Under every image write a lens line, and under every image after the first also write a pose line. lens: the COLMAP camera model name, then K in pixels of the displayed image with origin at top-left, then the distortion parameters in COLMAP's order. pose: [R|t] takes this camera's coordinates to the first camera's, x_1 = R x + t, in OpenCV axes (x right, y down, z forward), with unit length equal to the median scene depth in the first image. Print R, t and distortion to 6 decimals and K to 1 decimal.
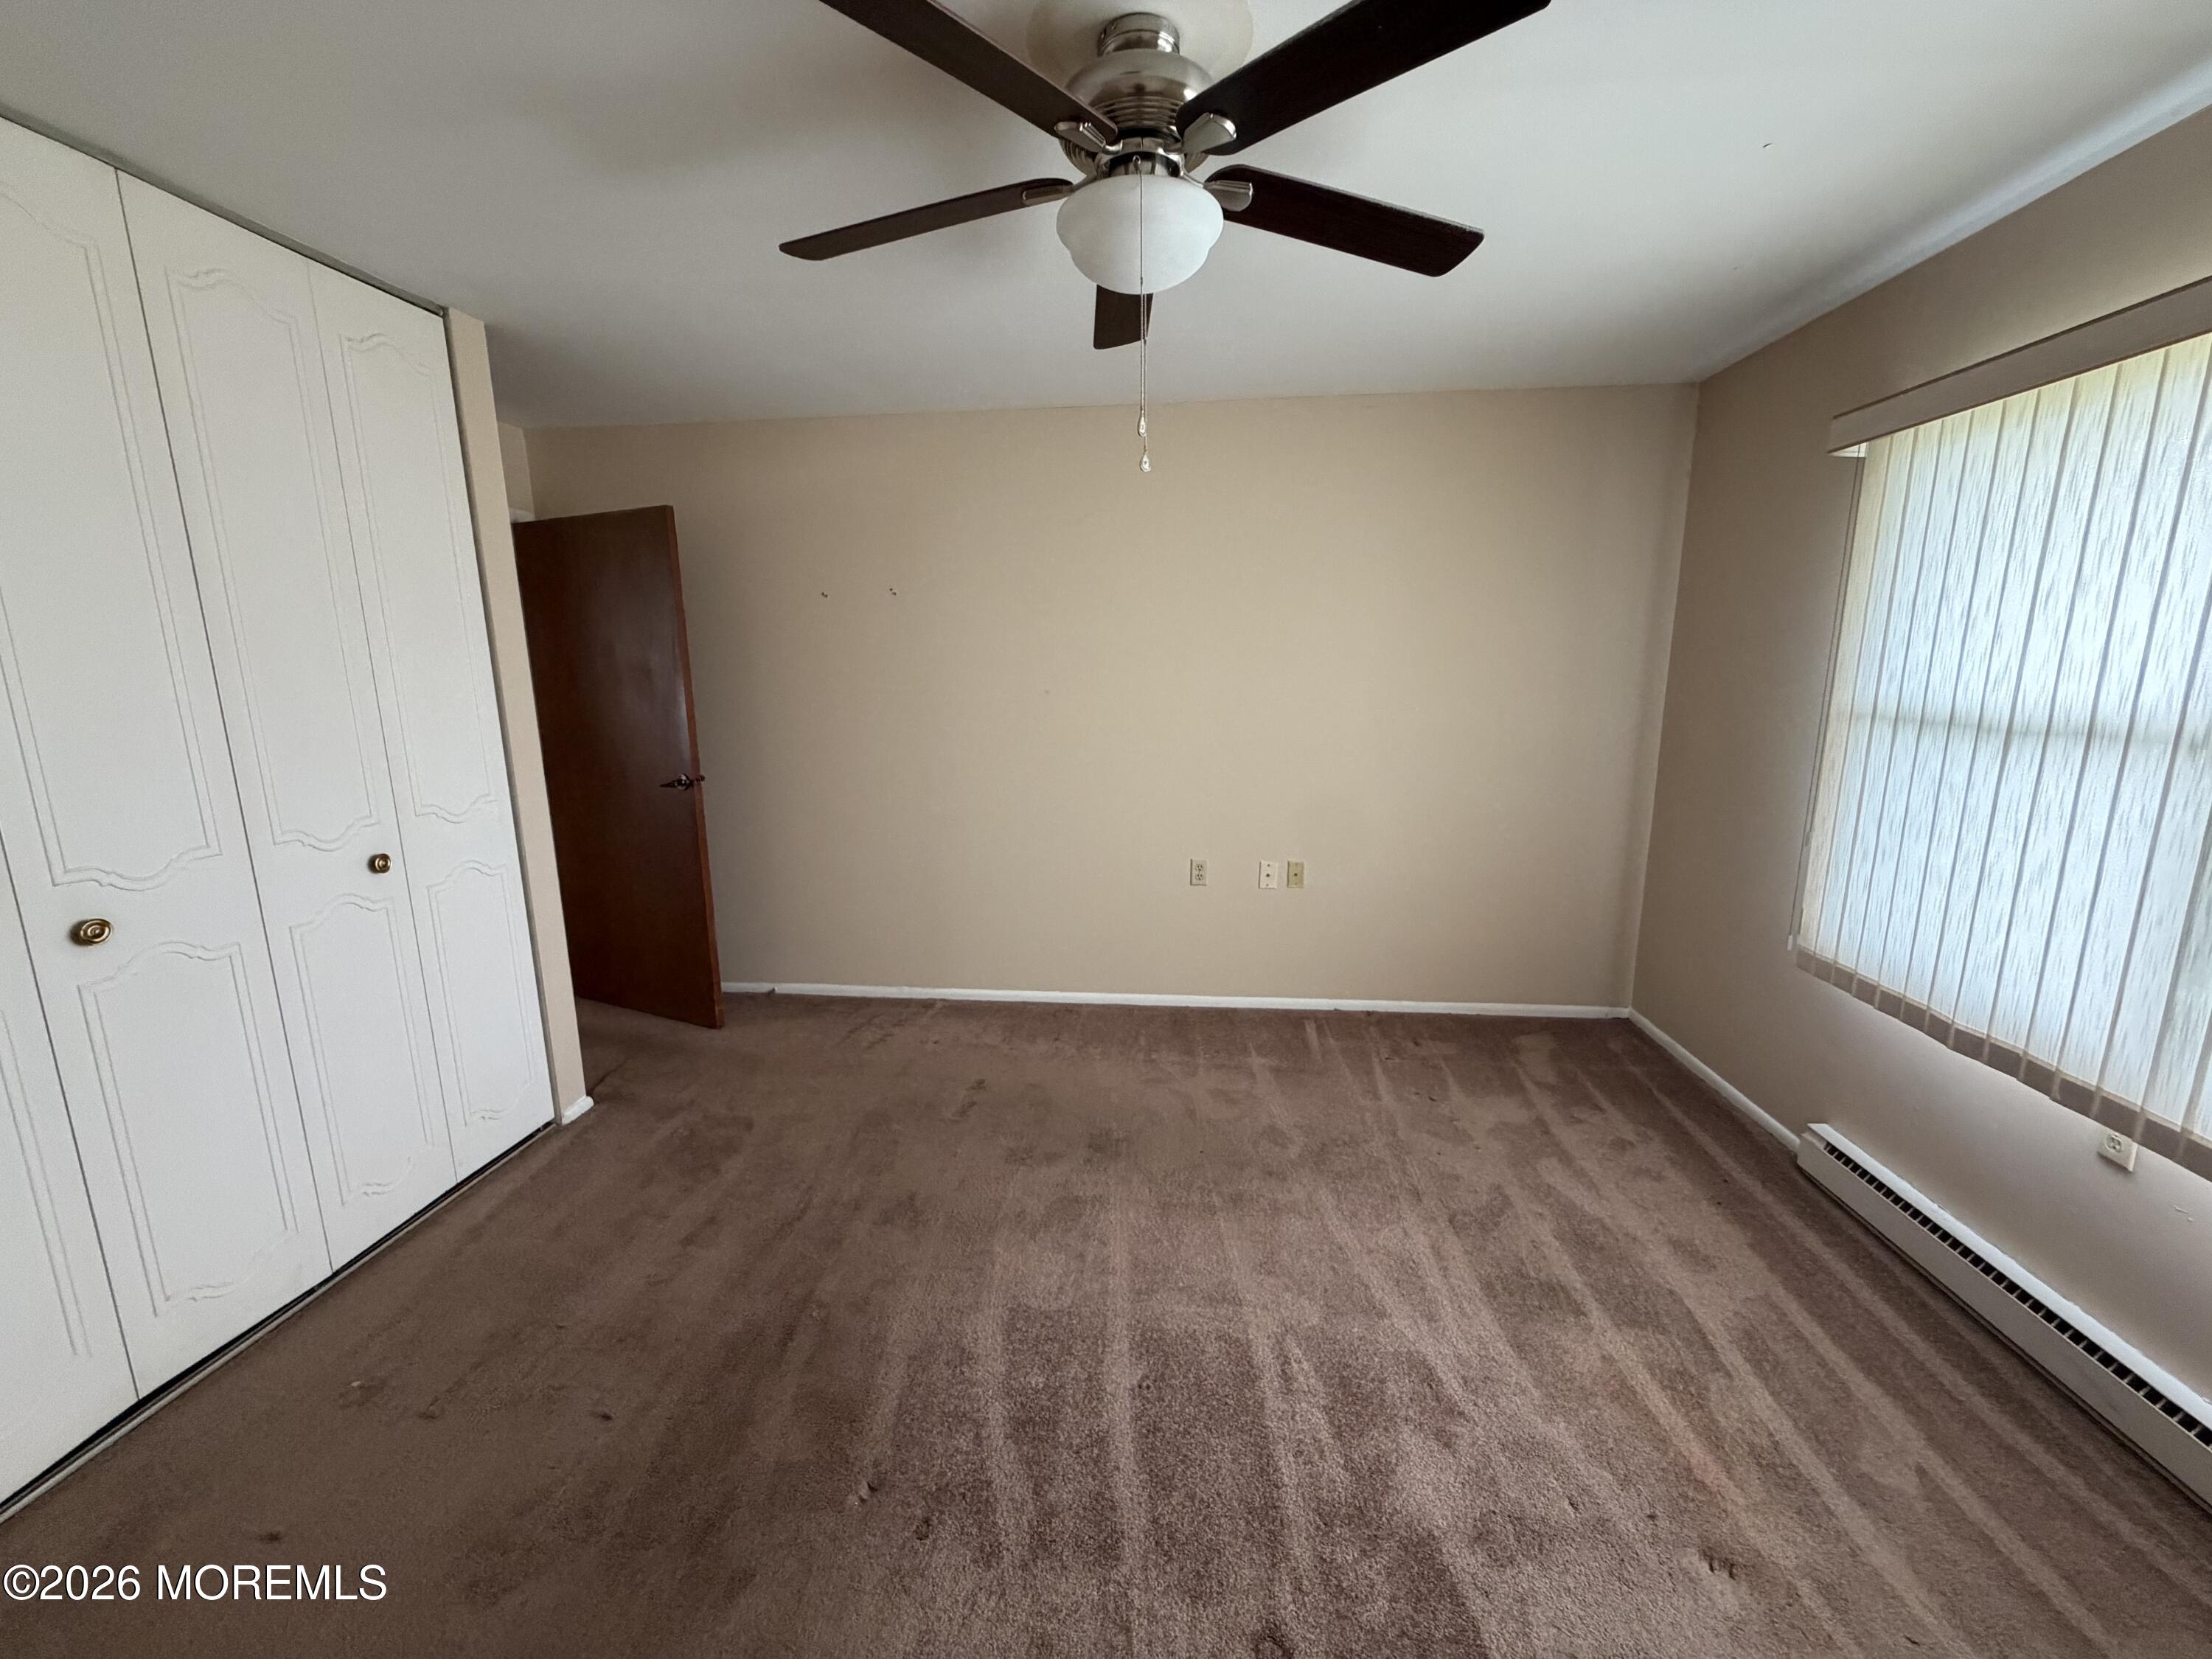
lens RADIAL K [[879.8, 0, 1097.4], [0, 879.8, 830.6], [0, 0, 1]] dist [-0.000591, -0.000137]
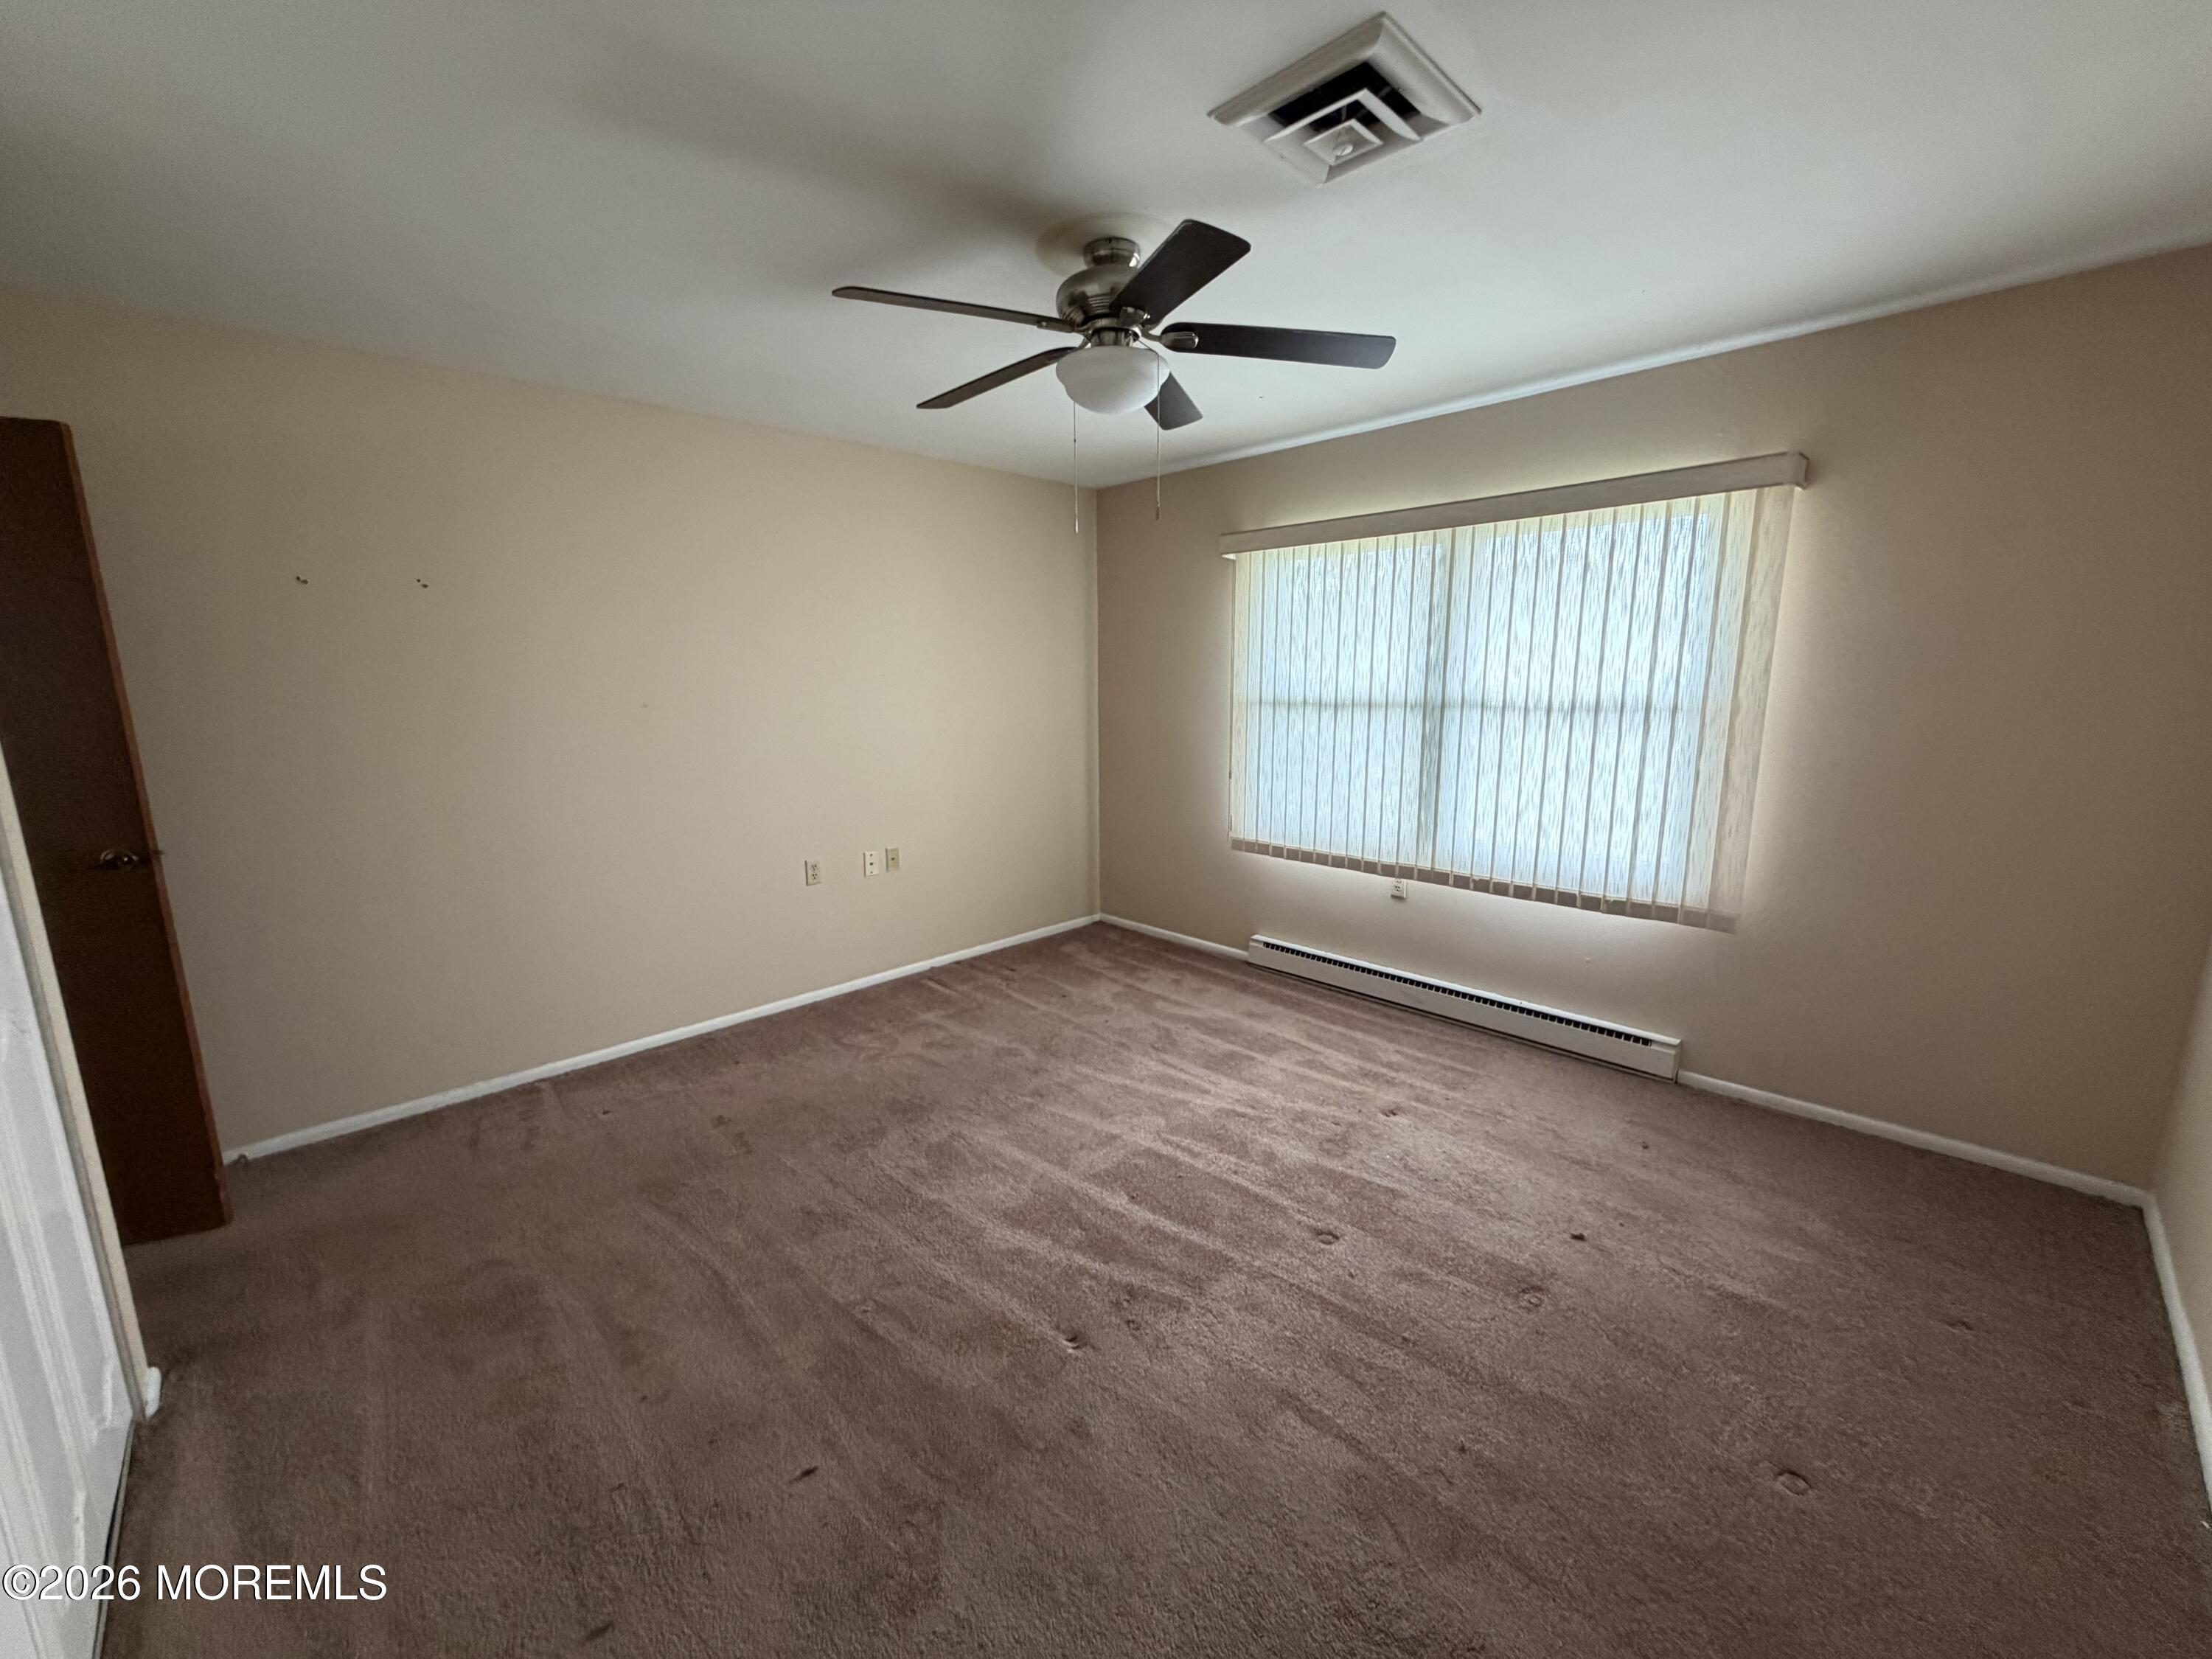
lens RADIAL K [[870.7, 0, 1106.0], [0, 870.7, 829.5], [0, 0, 1]] dist [0.002688, 0.000172]
pose [[0.645084, -0.135142, 0.752066, -0.708355], [0.146366, 0.987864, 0.051969, -0.009592], [-0.749962, 0.076553, 0.657036, 0.072129]]
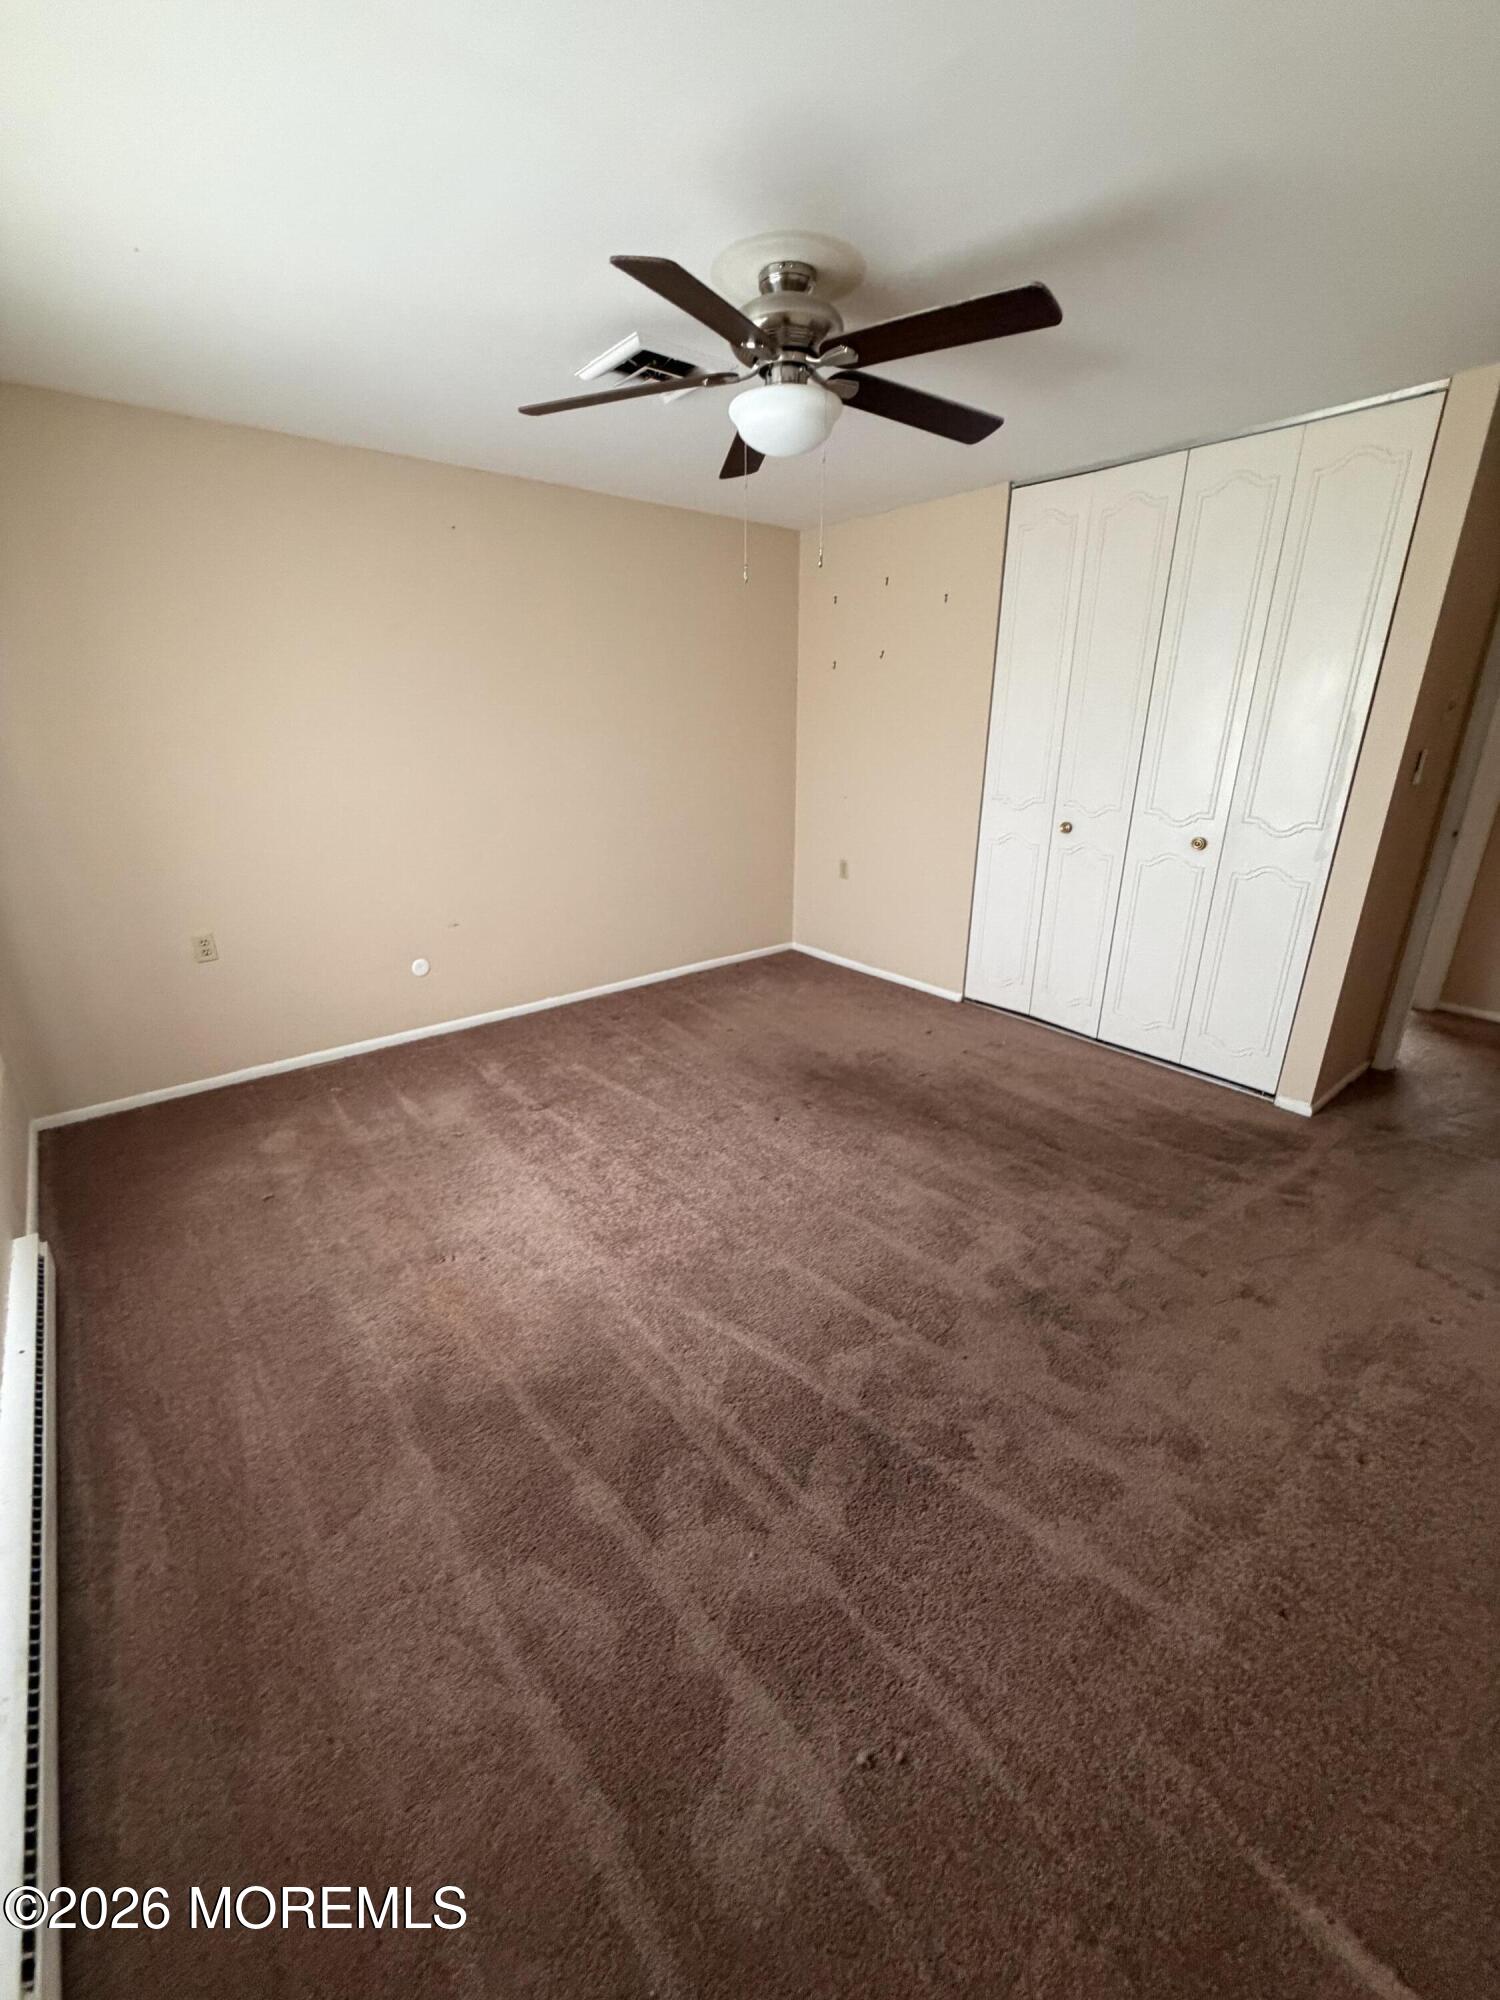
lens RADIAL K [[795.4, 0, 746.8], [0, 795.4, 993.8], [0, 0, 1]] dist [-0.000591, -0.000137]
pose [[-0.704993, 0.245276, -0.665451, 0.767774], [-0.129732, 0.877862, 0.461008, -0.272564], [0.697248, 0.411337, -0.587066, 1.333960]]
